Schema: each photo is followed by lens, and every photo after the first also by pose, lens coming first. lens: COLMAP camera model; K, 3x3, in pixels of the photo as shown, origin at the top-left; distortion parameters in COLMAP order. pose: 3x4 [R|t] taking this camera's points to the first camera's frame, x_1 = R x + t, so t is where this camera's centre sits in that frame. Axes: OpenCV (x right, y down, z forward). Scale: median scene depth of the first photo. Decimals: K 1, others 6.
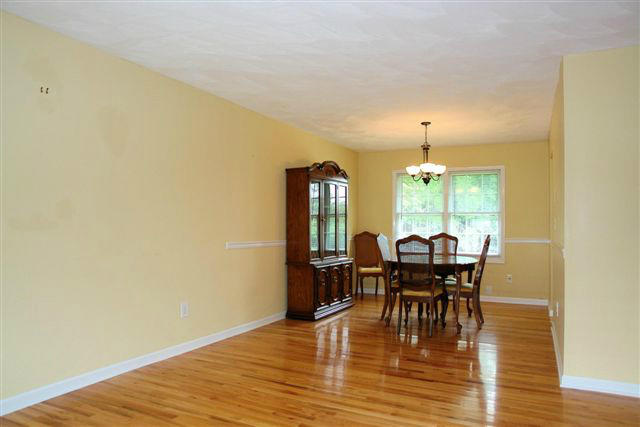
lens RADIAL K [[443.2, 0, 319.9], [0, 443.2, 217.0], [0, 0, 1]] dist [-0.033042, 0.016657]
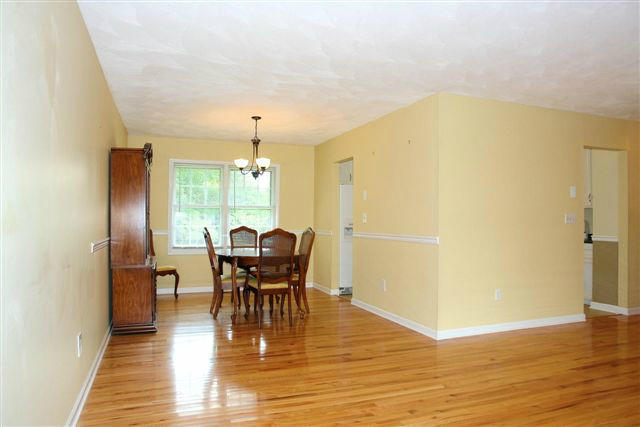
lens RADIAL K [[443.2, 0, 326.1], [0, 443.2, 217.2], [0, 0, 1]] dist [-0.033042, 0.016657]
pose [[0.684106, -0.000391, 0.729382, -0.391351], [-0.015561, 0.999764, 0.015131, -0.002701], [-0.729216, -0.021701, 0.683939, 0.190313]]
